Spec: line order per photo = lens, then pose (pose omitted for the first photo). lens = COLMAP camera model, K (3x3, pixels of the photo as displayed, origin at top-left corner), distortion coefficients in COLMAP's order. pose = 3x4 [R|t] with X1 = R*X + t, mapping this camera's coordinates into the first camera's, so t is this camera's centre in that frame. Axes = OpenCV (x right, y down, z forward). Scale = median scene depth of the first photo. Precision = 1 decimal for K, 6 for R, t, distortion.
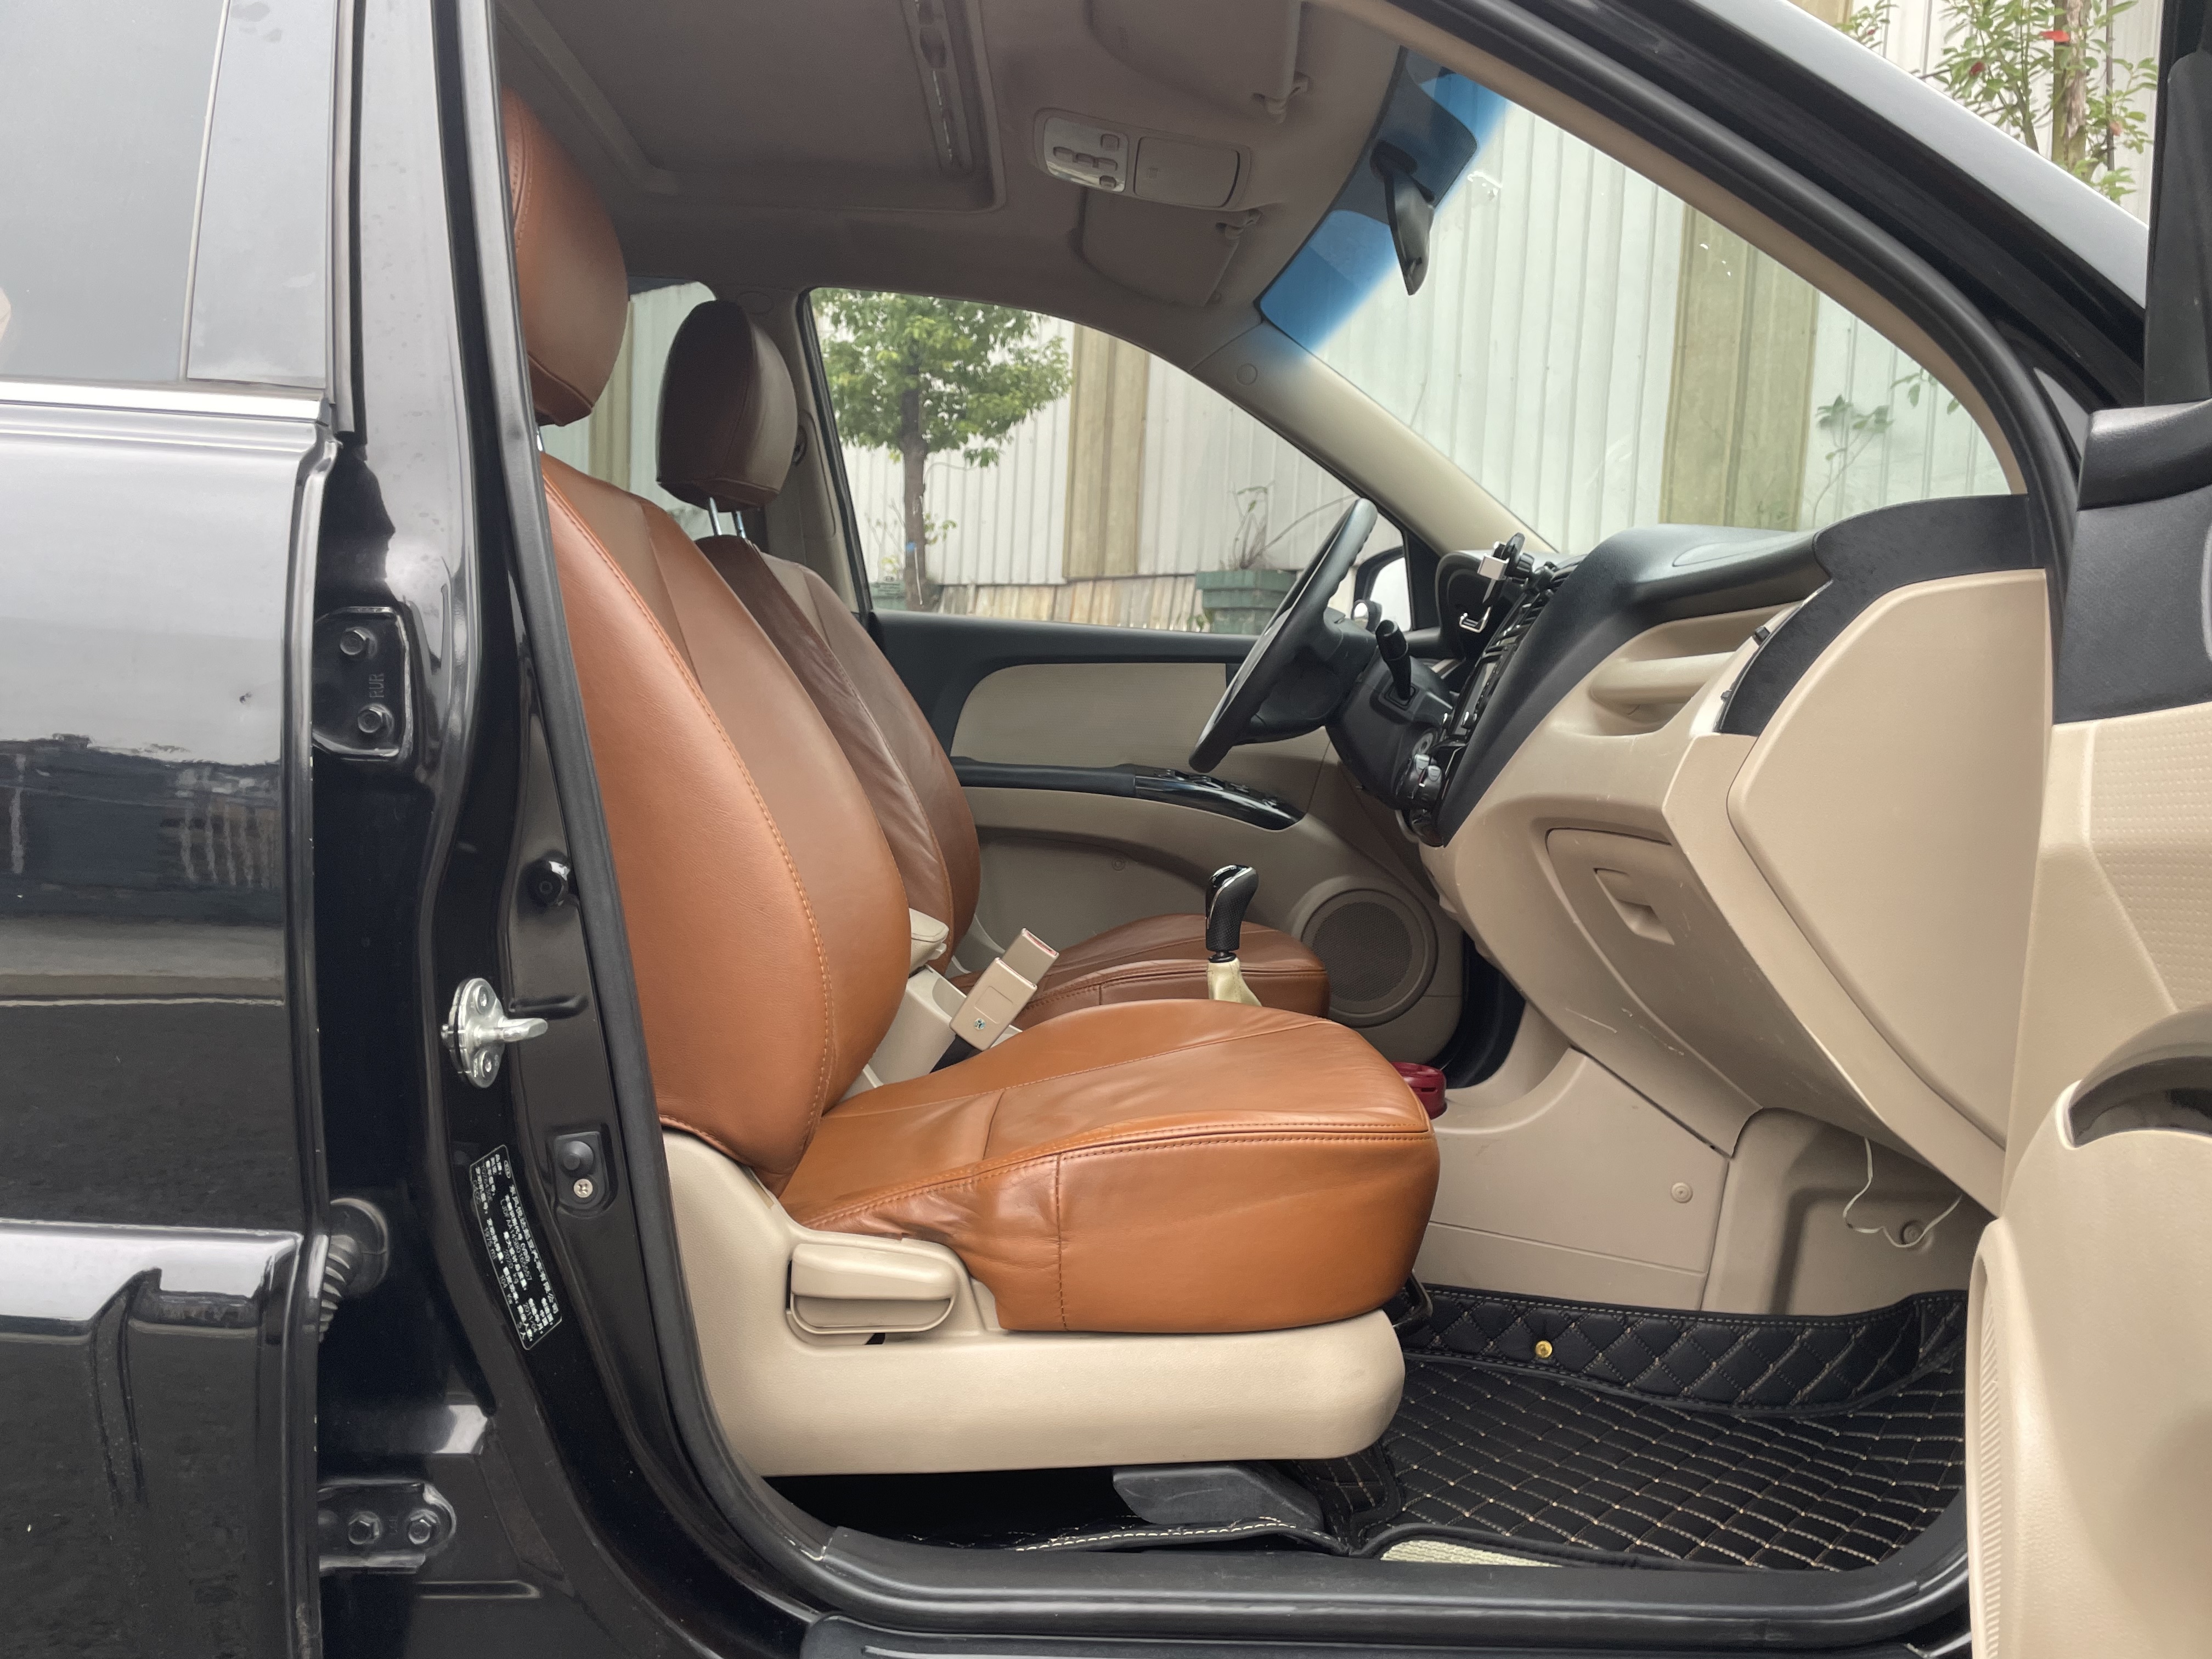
lens RADIAL K [[1675.6, 0, 1129.4], [0, 1675.6, 818.0], [0, 0, 1]] dist [0.072172, -0.097303]
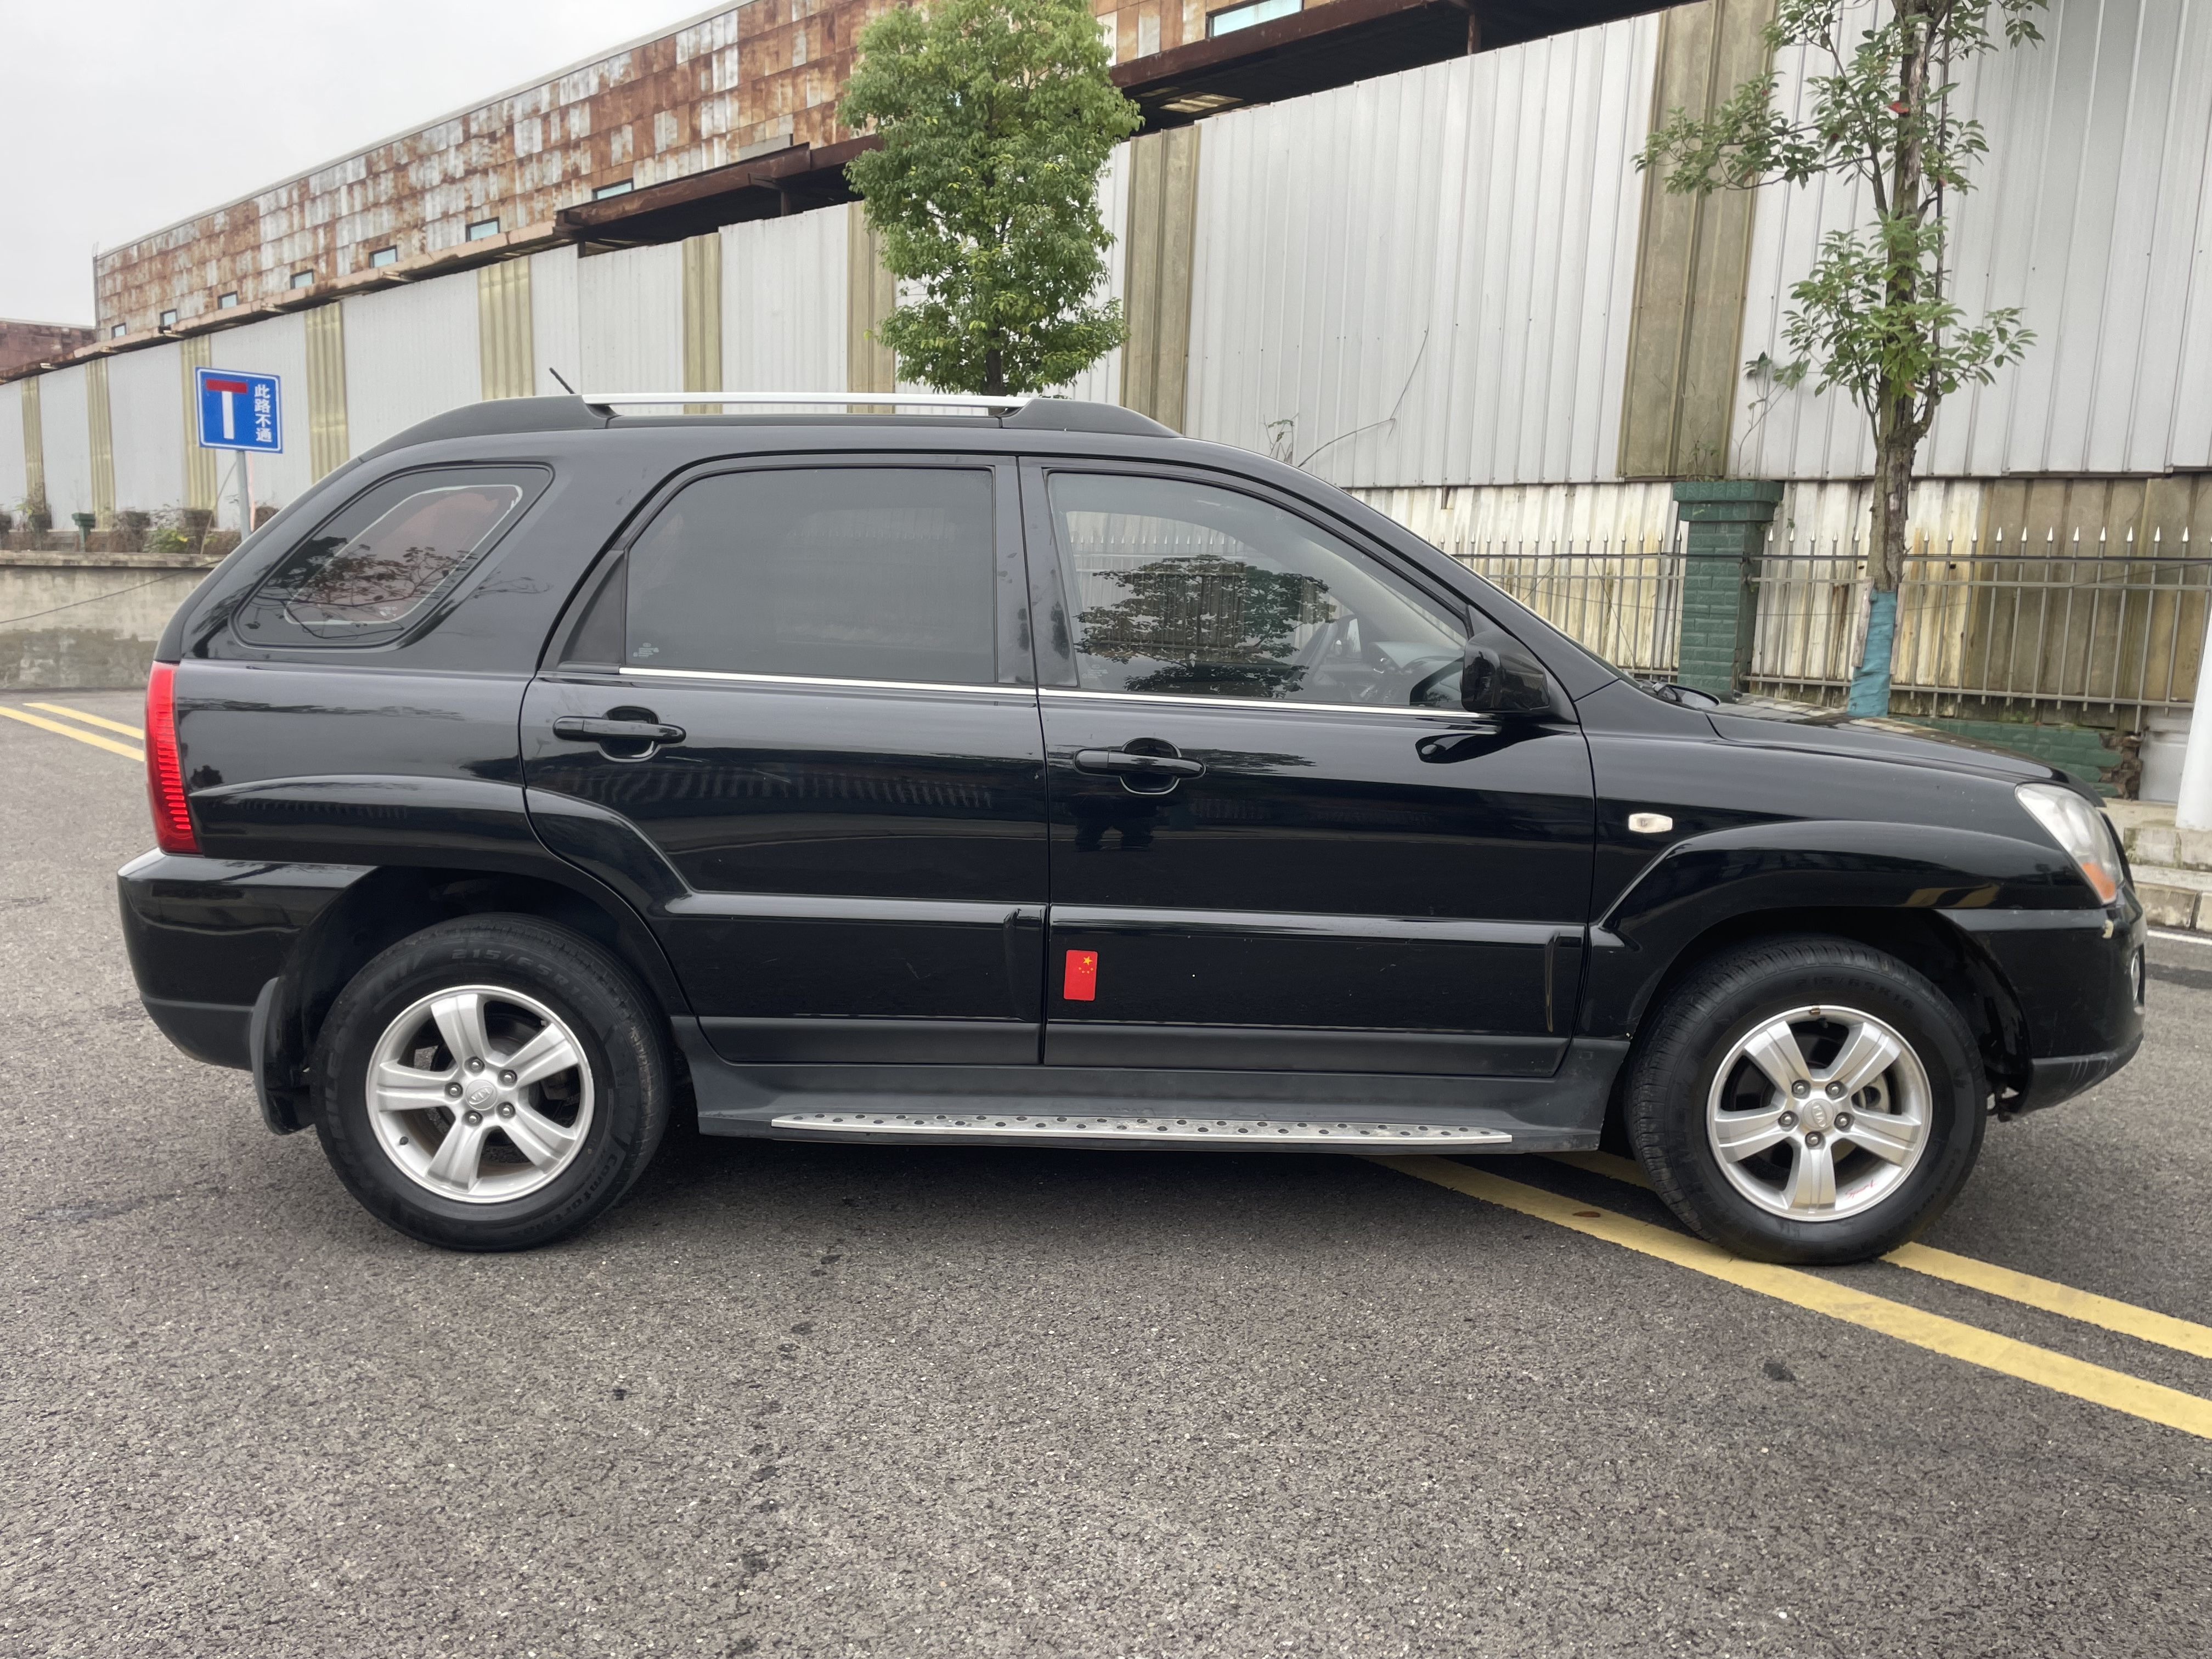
lens RADIAL K [[1675.6, 0, 1144.0], [0, 1675.6, 814.8], [0, 0, 1]] dist [0.072172, -0.097303]
pose [[0.999914, -0.010971, -0.007176, -0.017363], [0.011525, 0.996539, 0.082322, -0.019611], [0.006248, -0.082398, 0.996580, -0.201878]]
